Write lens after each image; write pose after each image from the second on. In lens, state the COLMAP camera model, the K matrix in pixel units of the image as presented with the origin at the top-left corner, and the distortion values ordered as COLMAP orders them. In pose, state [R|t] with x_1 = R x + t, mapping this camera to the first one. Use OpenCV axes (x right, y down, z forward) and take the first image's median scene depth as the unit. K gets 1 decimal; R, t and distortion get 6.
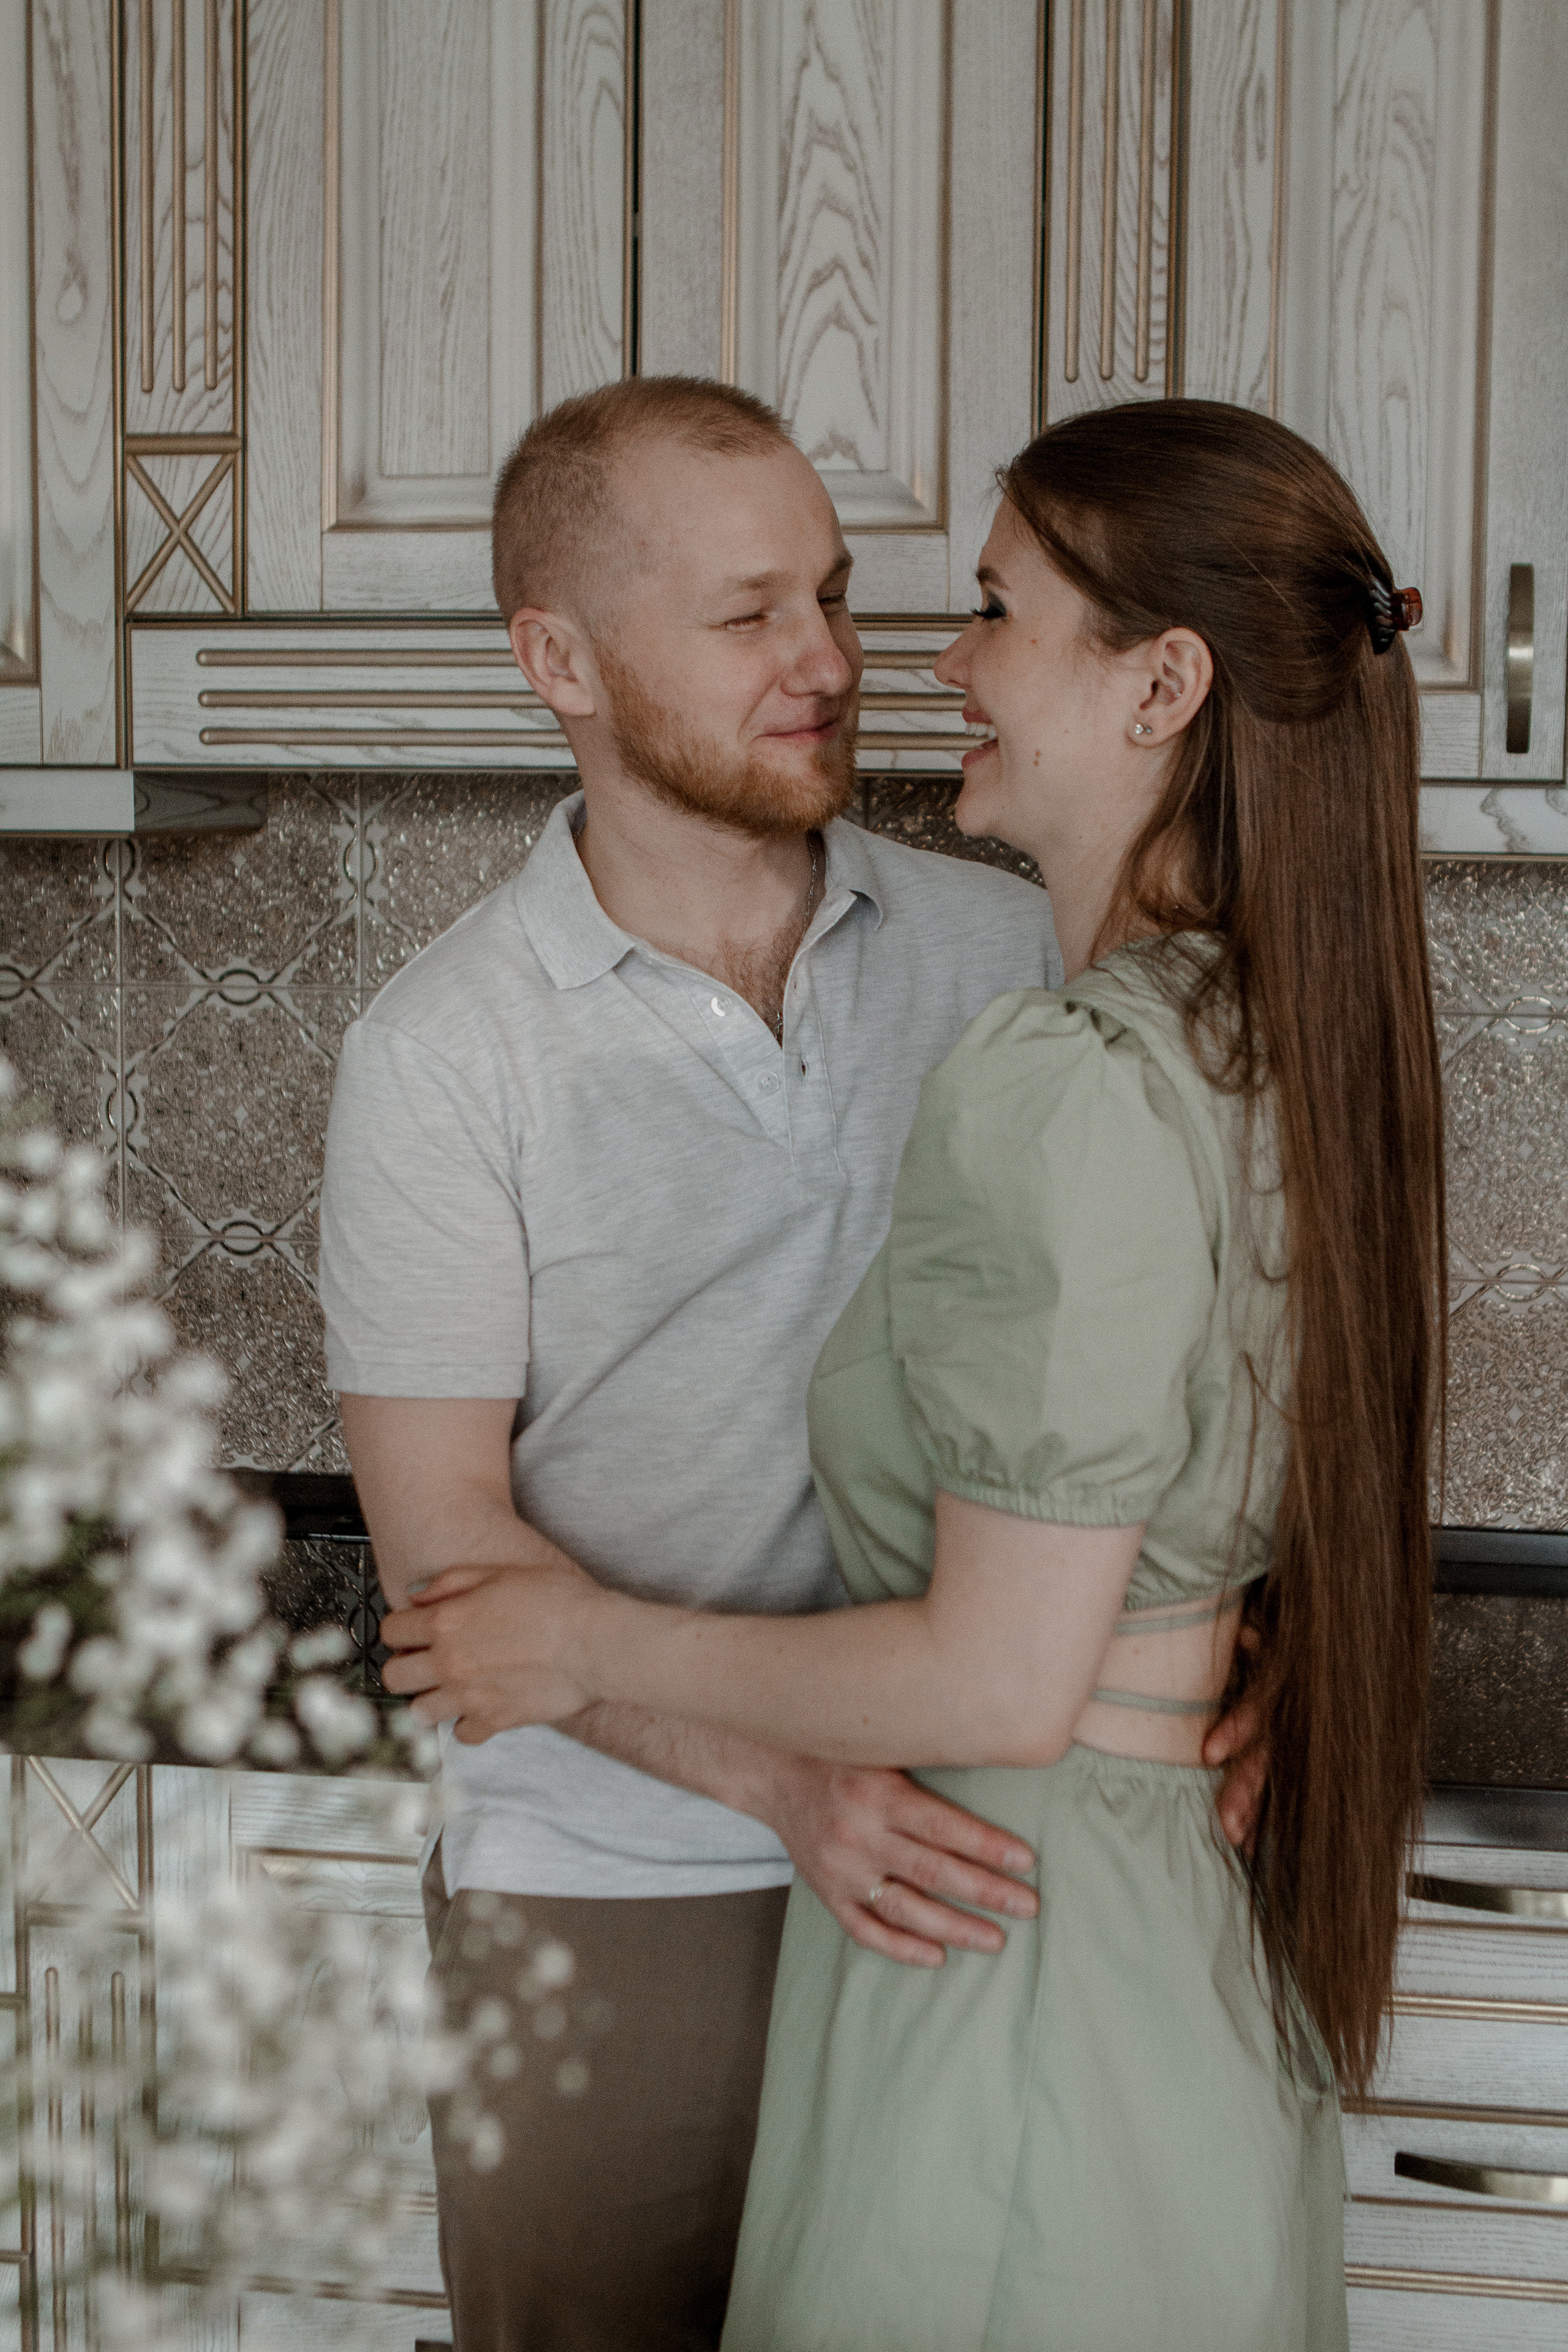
lens RADIAL K [[3505.7, 0, 724.4], [0, 3505.7, 1430.5], [0, 0, 1]] dist [-0.091959, 0.000000]
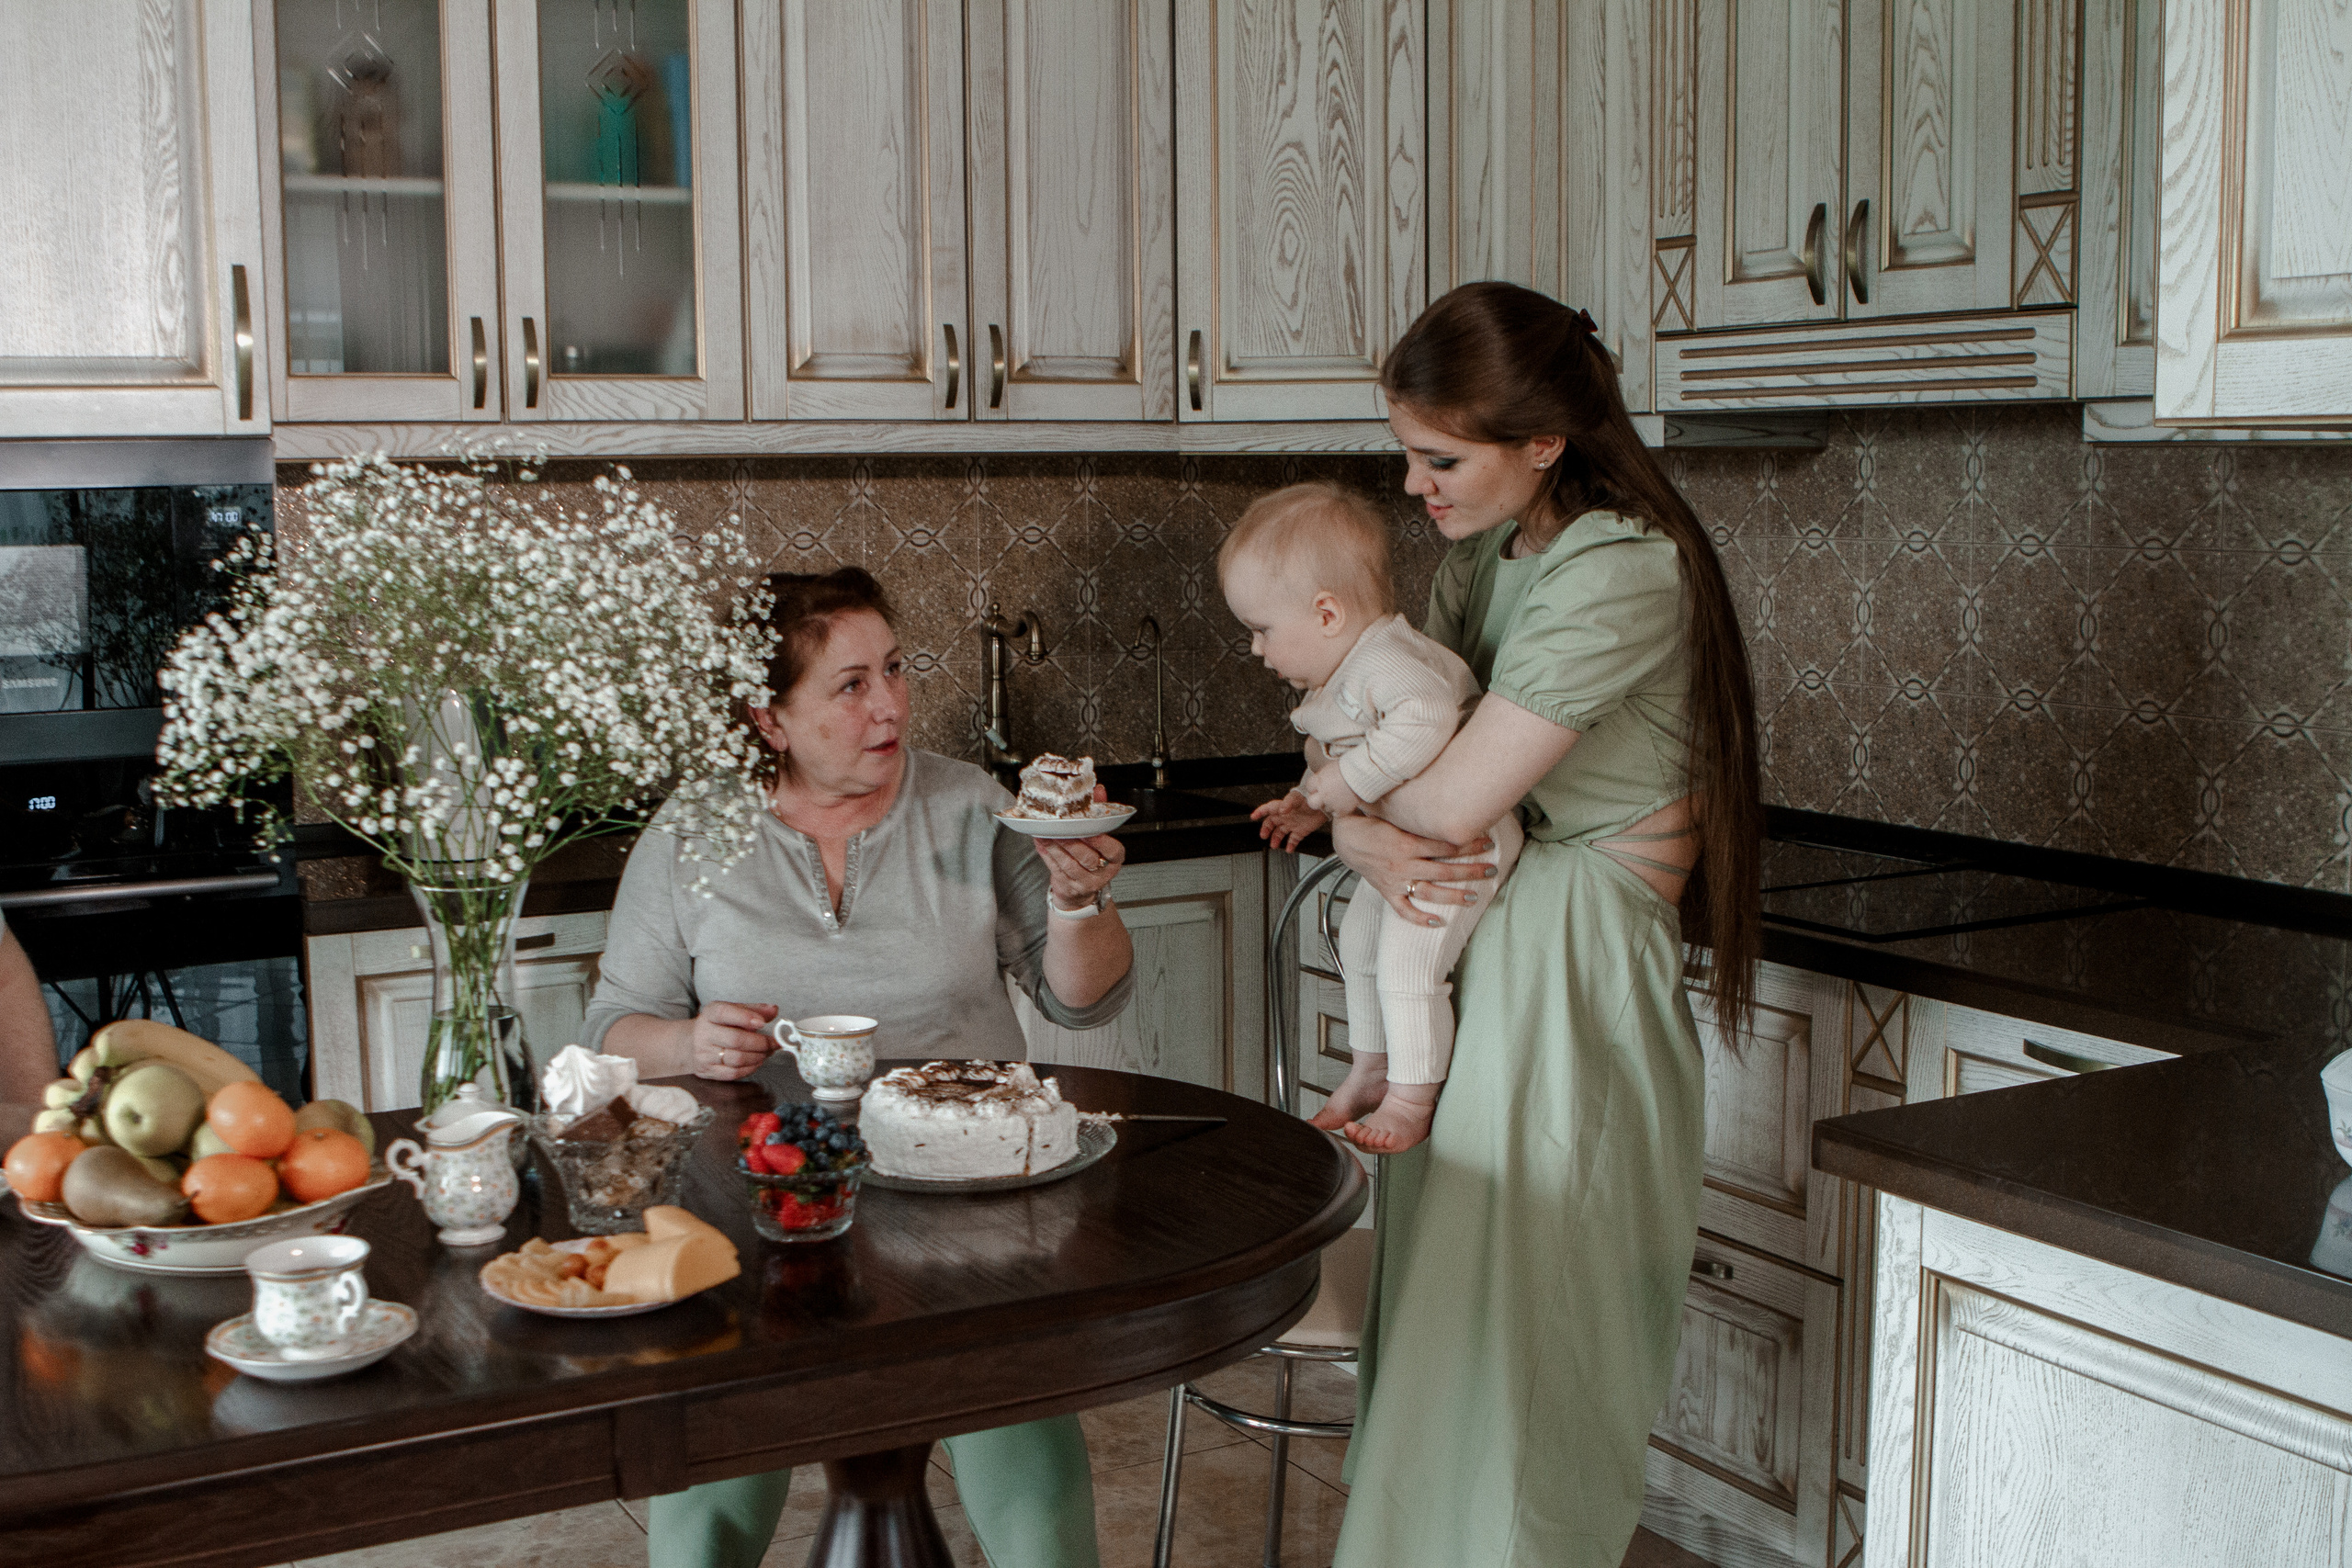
lens RADIAL K [[2502.9, 0, 1164.7], [0, 2502.9, 784.2], [0, 0, 1]] dist [-0.092689, 0.000000]
pose [[0.618793, 0.080182, -0.781451, 0.787362], [-0.113113, 0.993505, 0.012371, 0.026322], [0.777367, 0.080737, 0.623844, -0.042808]]
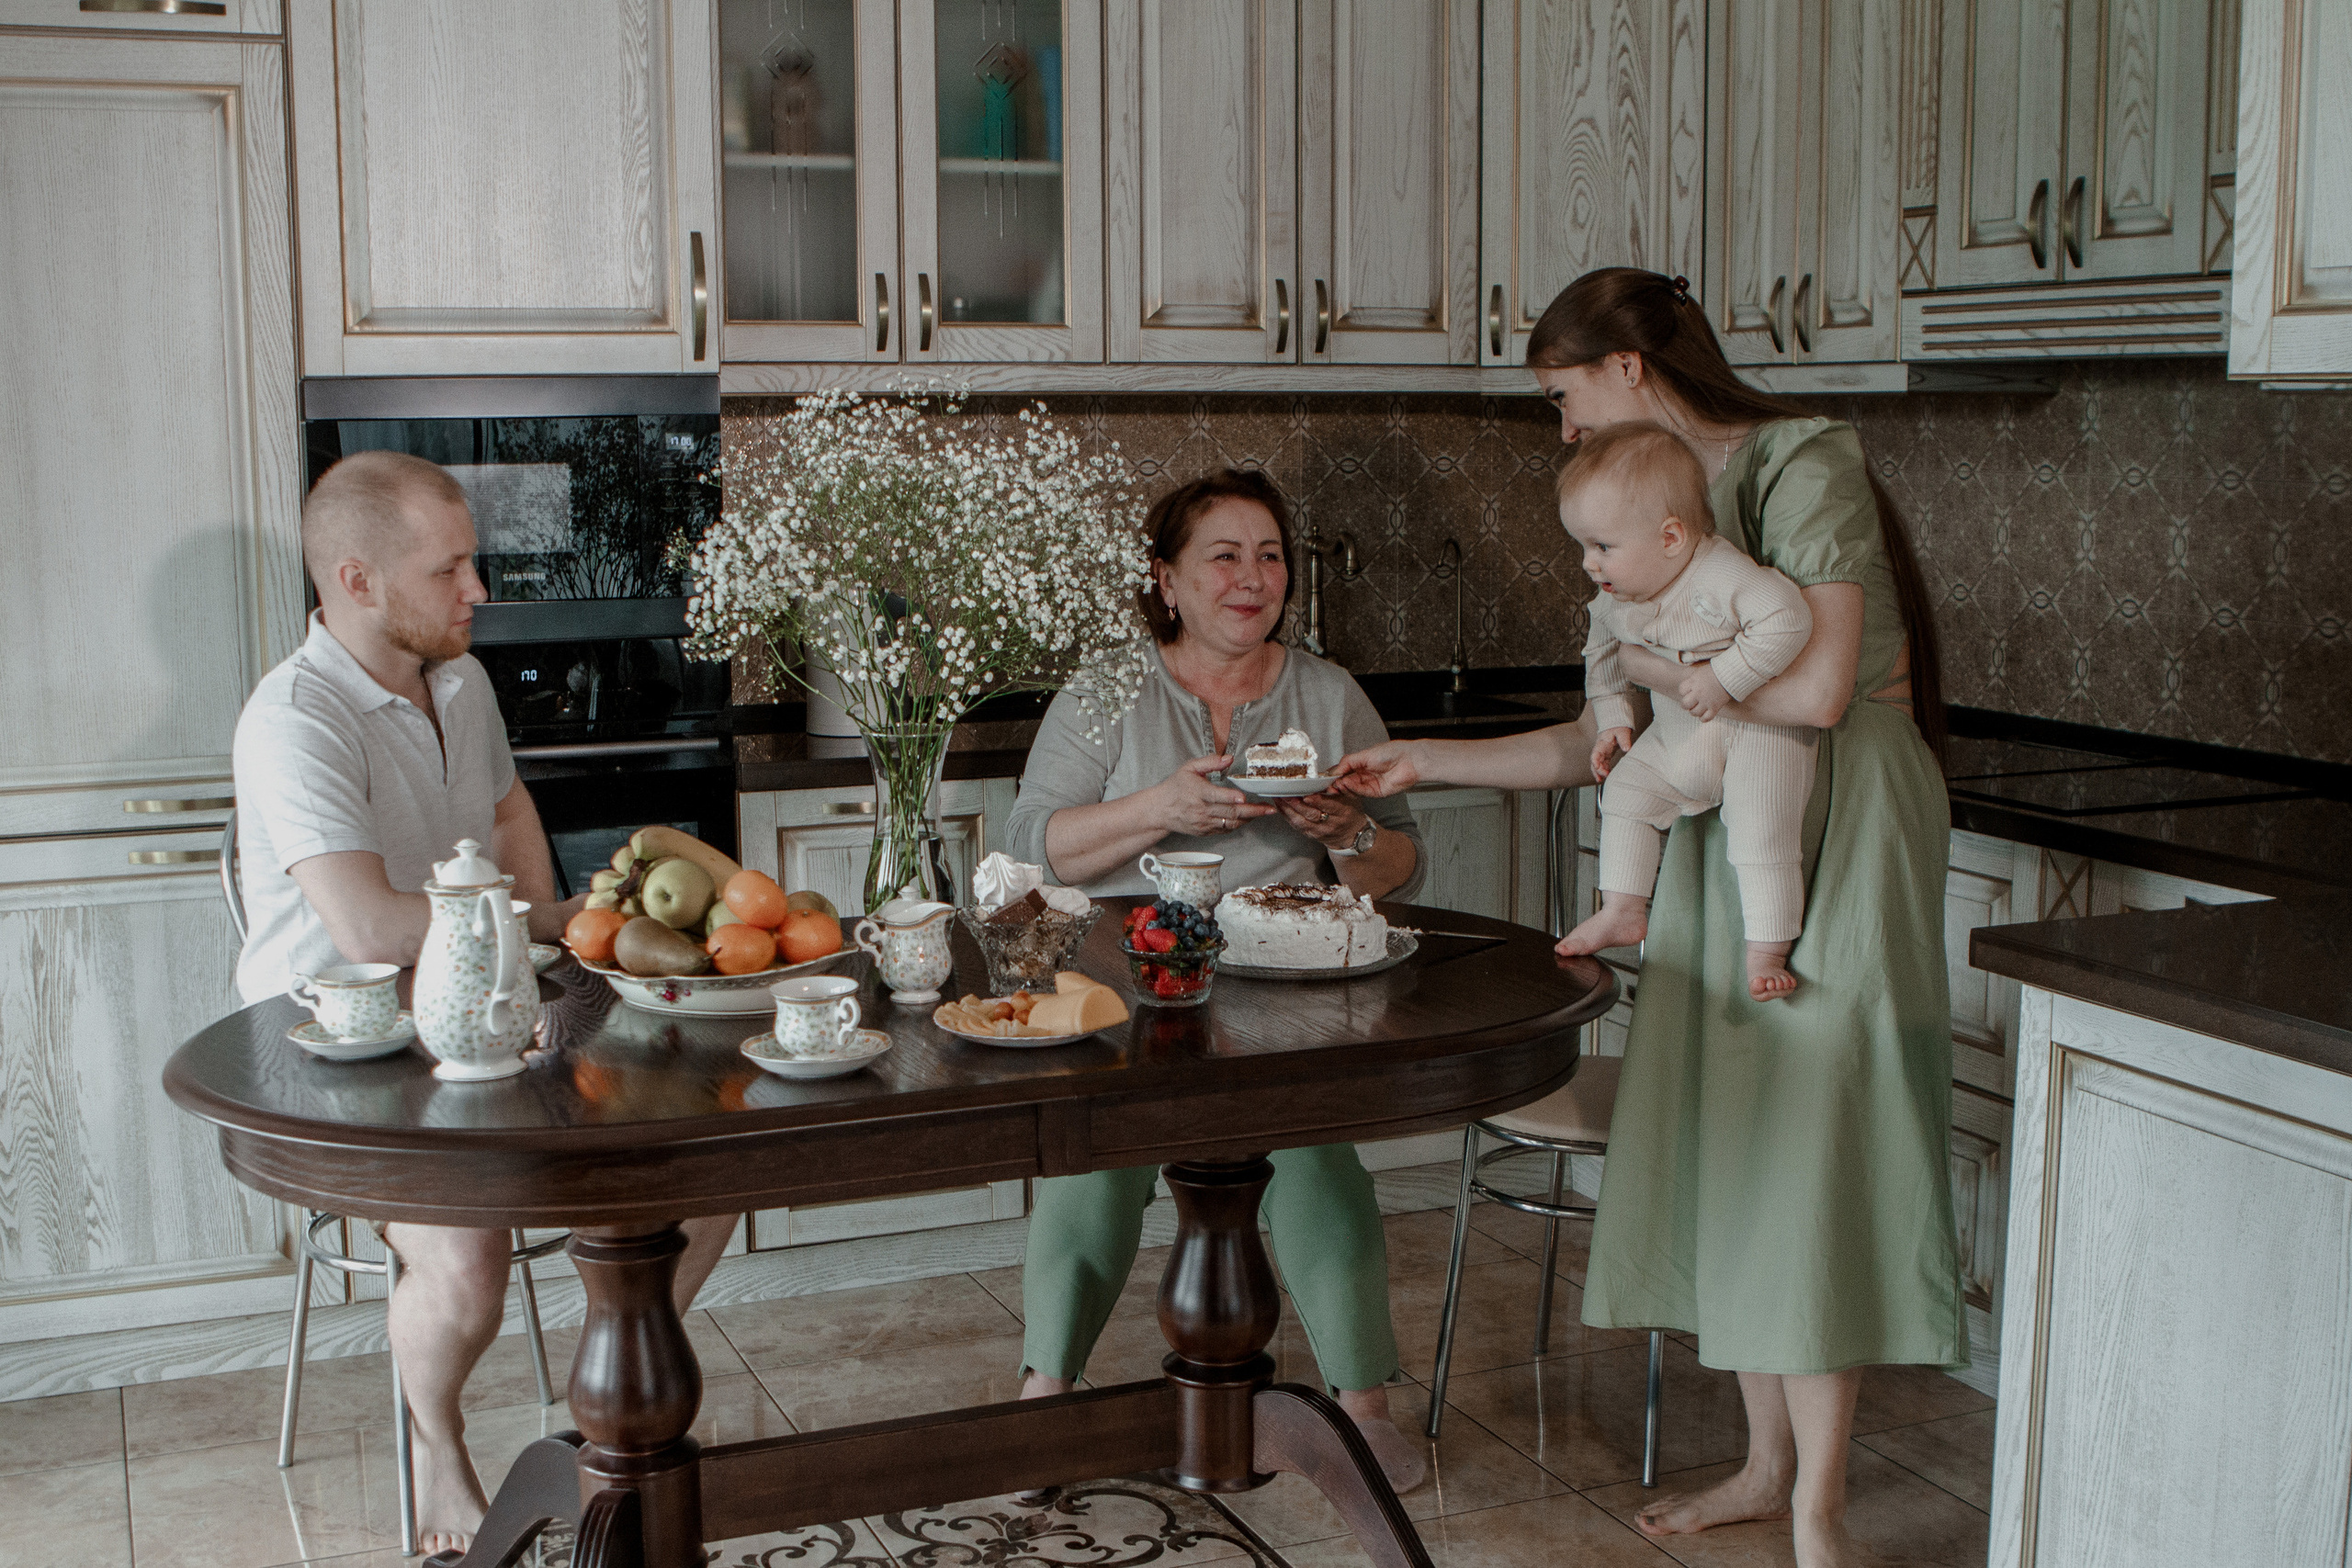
lens RADIAL K [[2502.9, 0, 1198.1], [0, 2502.9, 775.0], [0, 0, 1]] dist [-0.092689, 0.000000]
pose [[0.531787, 0.108191, -0.839939, 0.974336], [-0.128938, 0.990587, 0.045962, 0.052910], [0.837005, 0.083858, 0.540731, -0.187049]]
